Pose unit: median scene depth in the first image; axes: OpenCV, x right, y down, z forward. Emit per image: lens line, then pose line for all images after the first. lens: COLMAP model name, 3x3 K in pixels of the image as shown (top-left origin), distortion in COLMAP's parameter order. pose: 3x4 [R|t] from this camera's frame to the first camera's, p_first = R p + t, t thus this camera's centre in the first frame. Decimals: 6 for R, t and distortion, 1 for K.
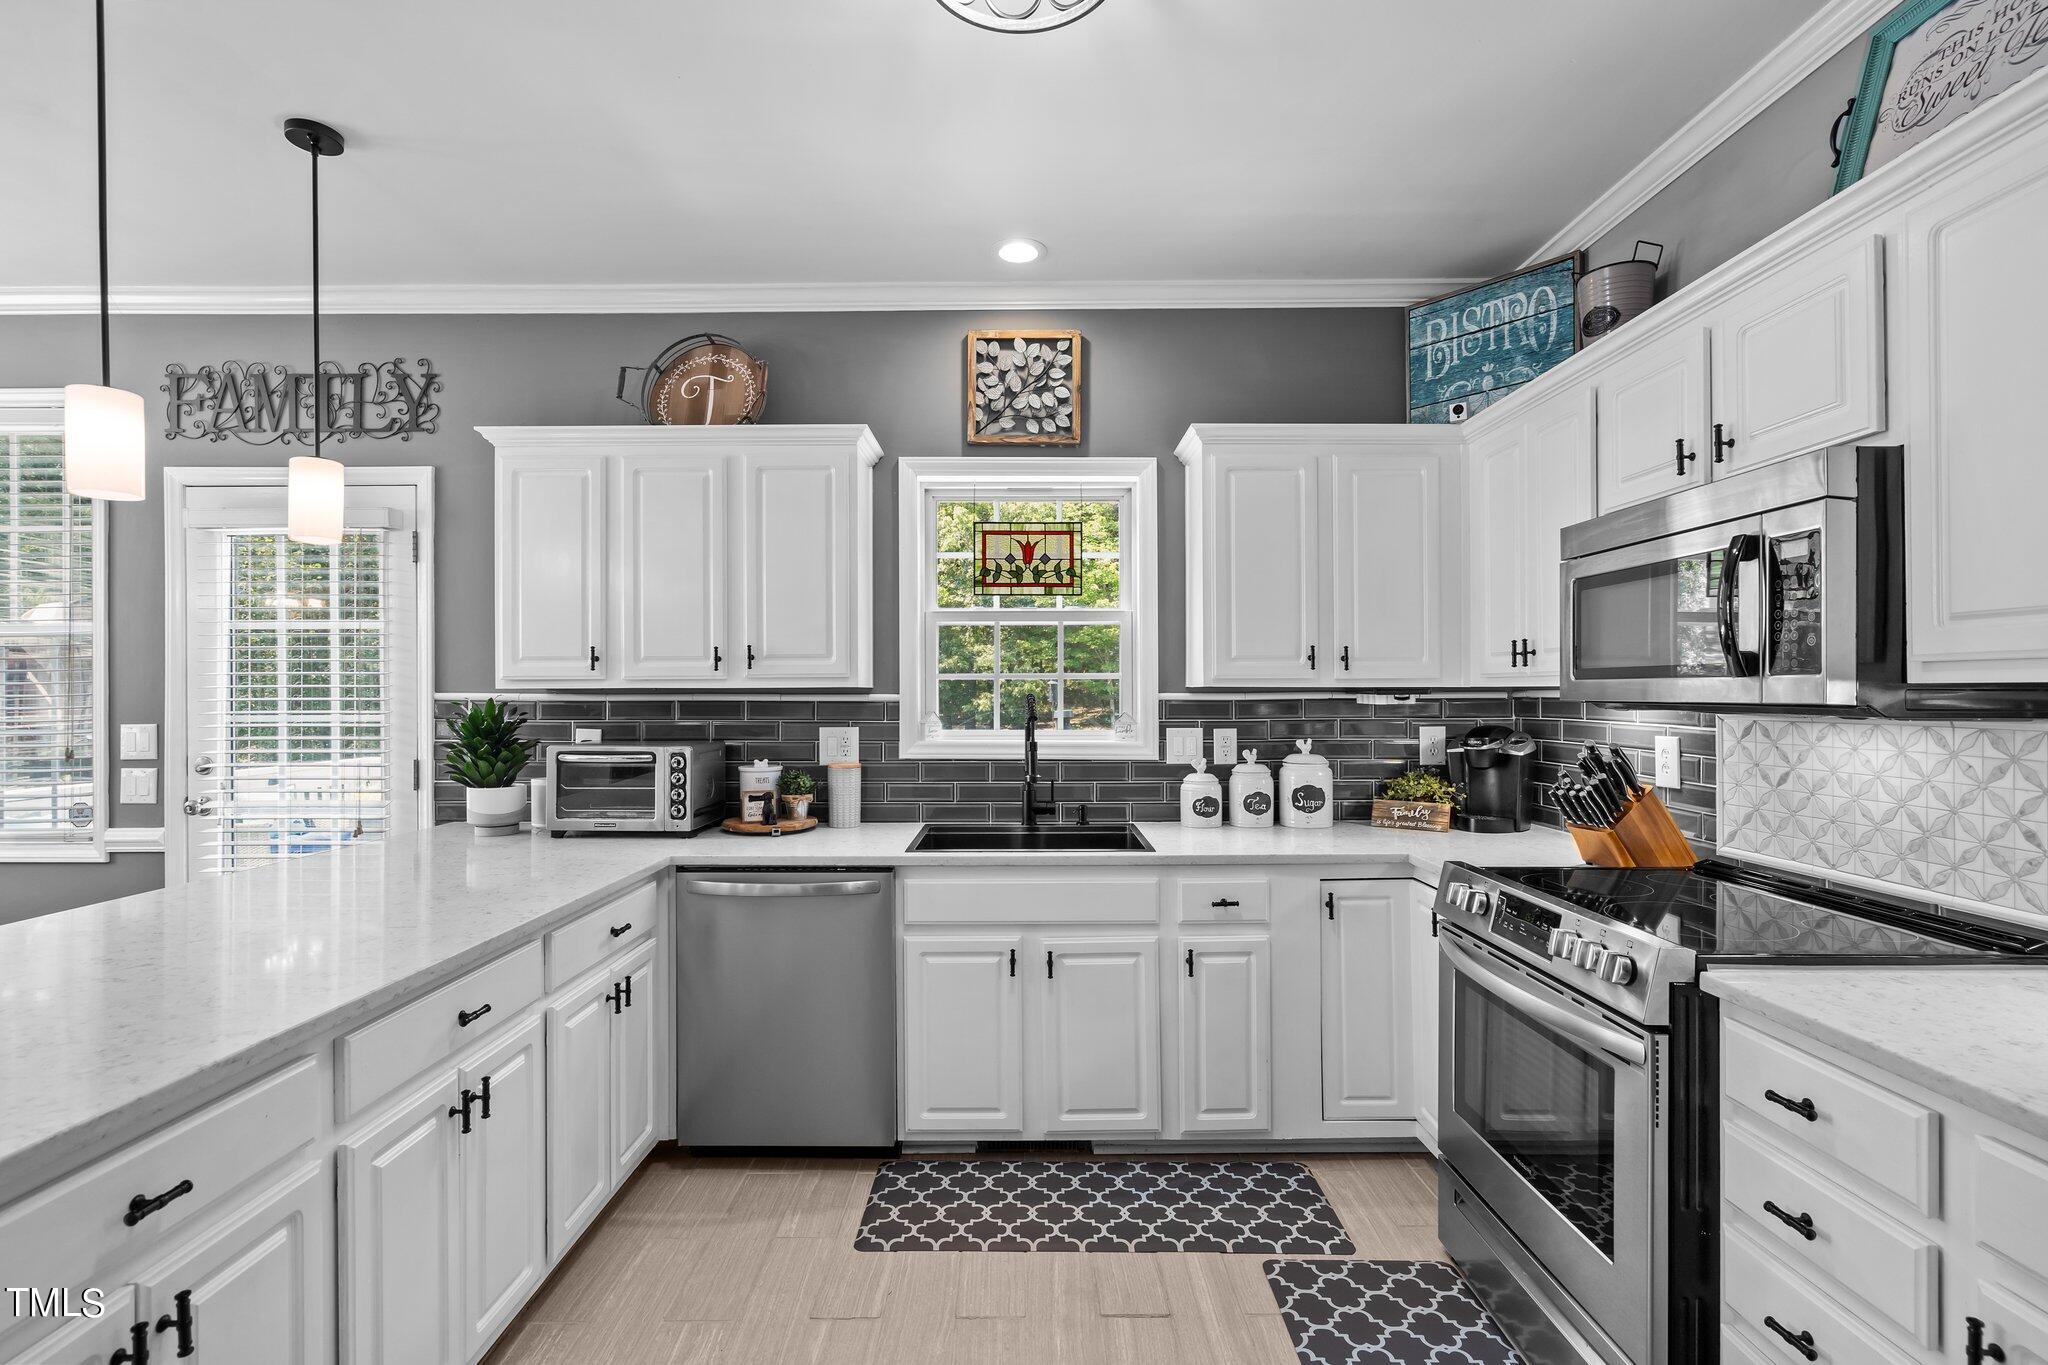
lens RADIAL K [[929.3, 0, 1024.0], [0, 929.3, 682.5], [0, 0, 1]] dist [-0.002310, 0.000498]
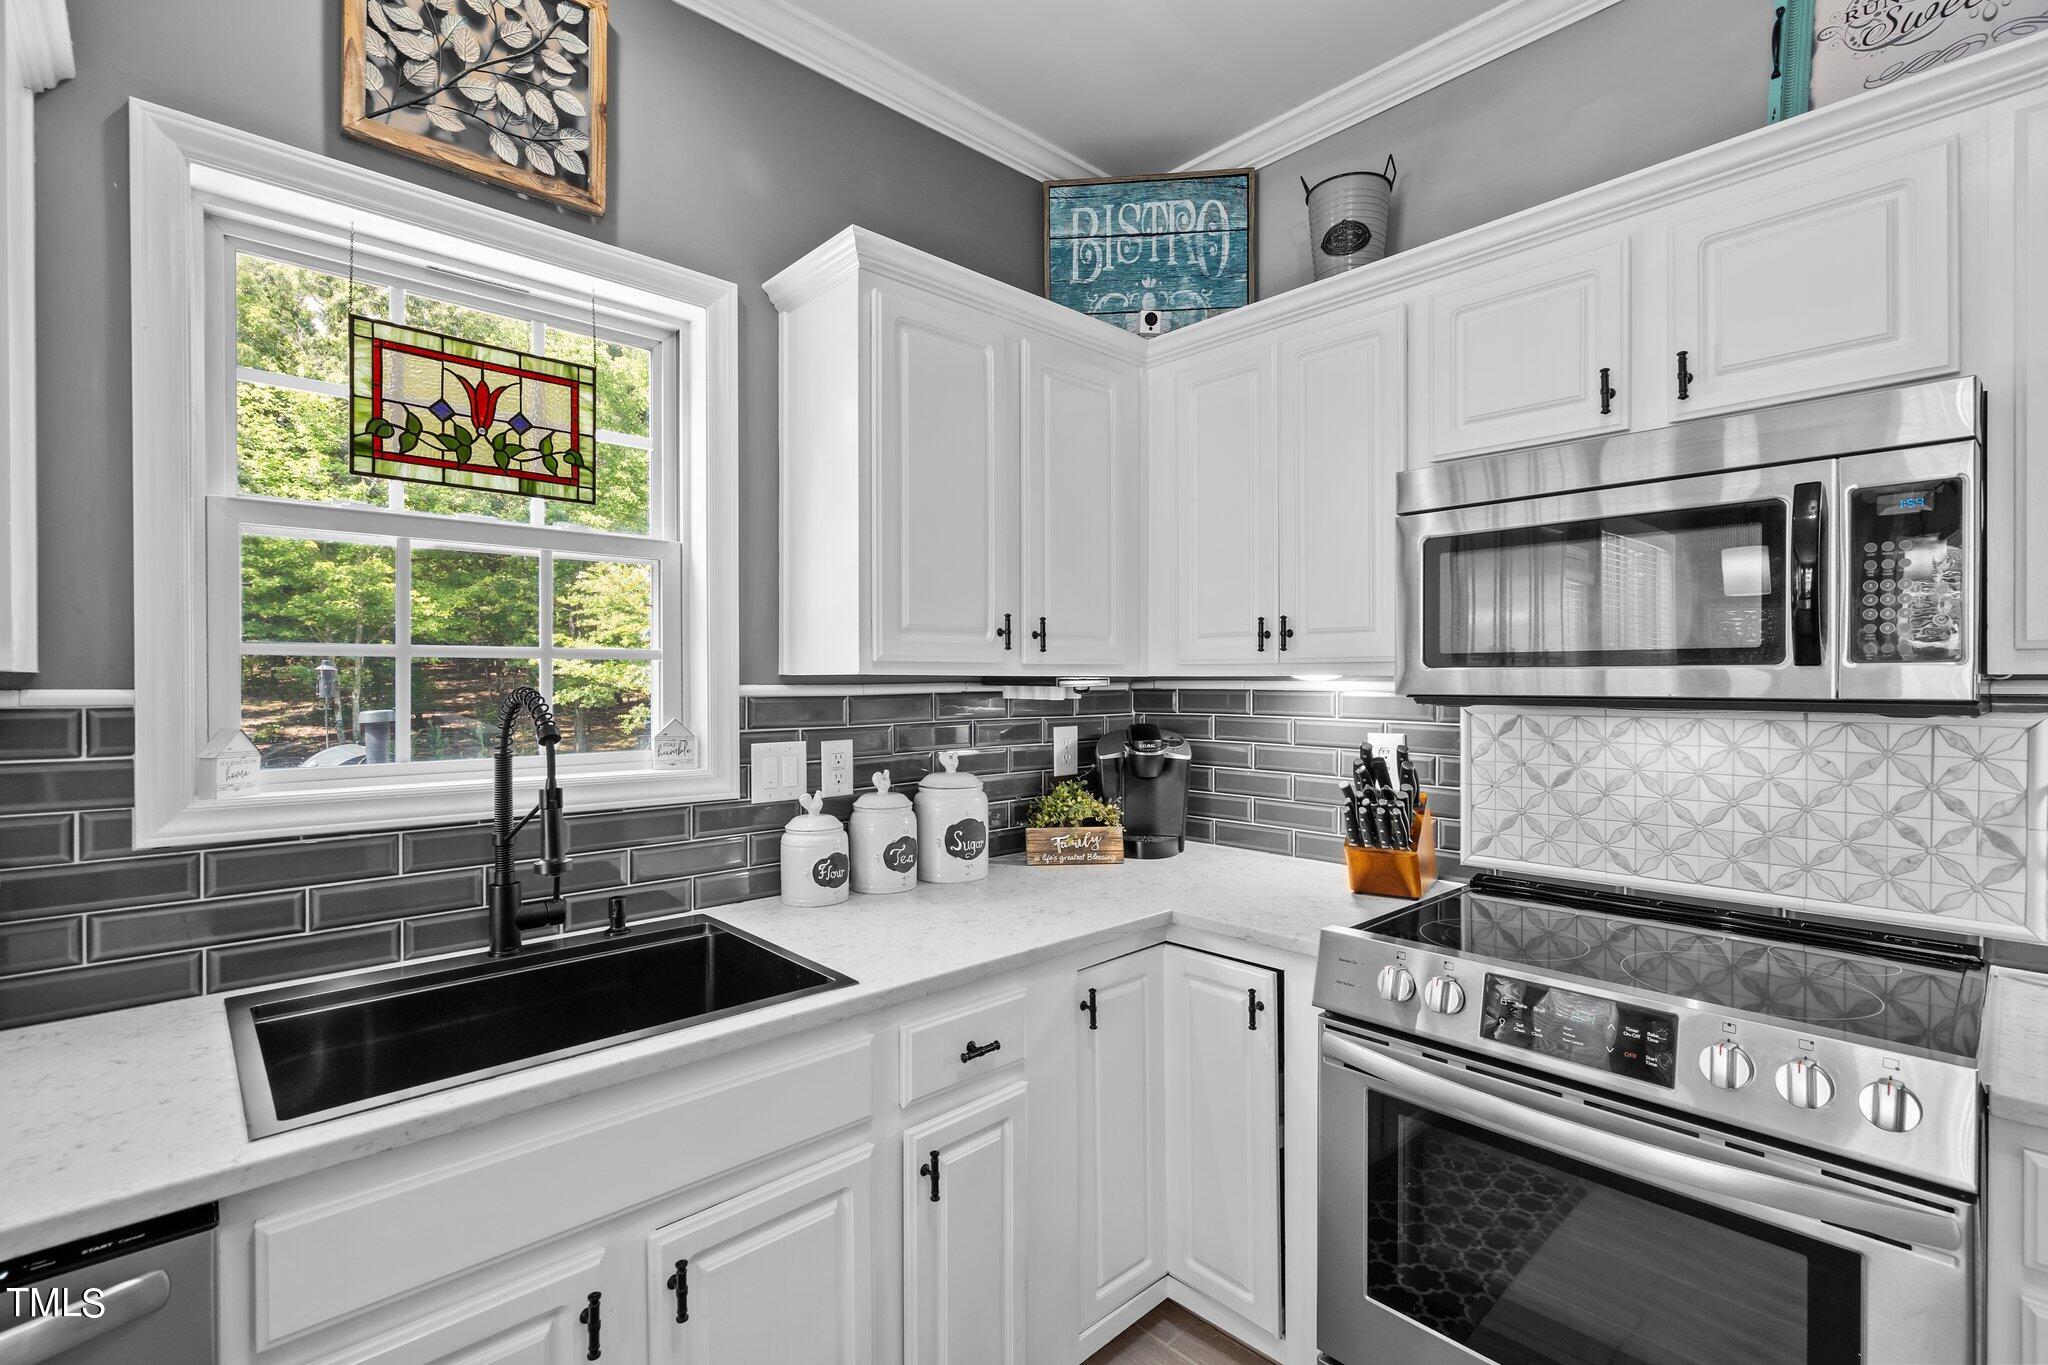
lens RADIAL K [[929.3, 0, 1024.0], [0, 929.3, 682.5], [0, 0, 1]] dist [-0.002310, 0.000498]
pose [[0.736262, -0.000709, 0.676696, -0.137571], [-0.007186, 0.999935, 0.008867, 0.003590], [-0.676658, -0.011391, 0.736209, 0.501095]]
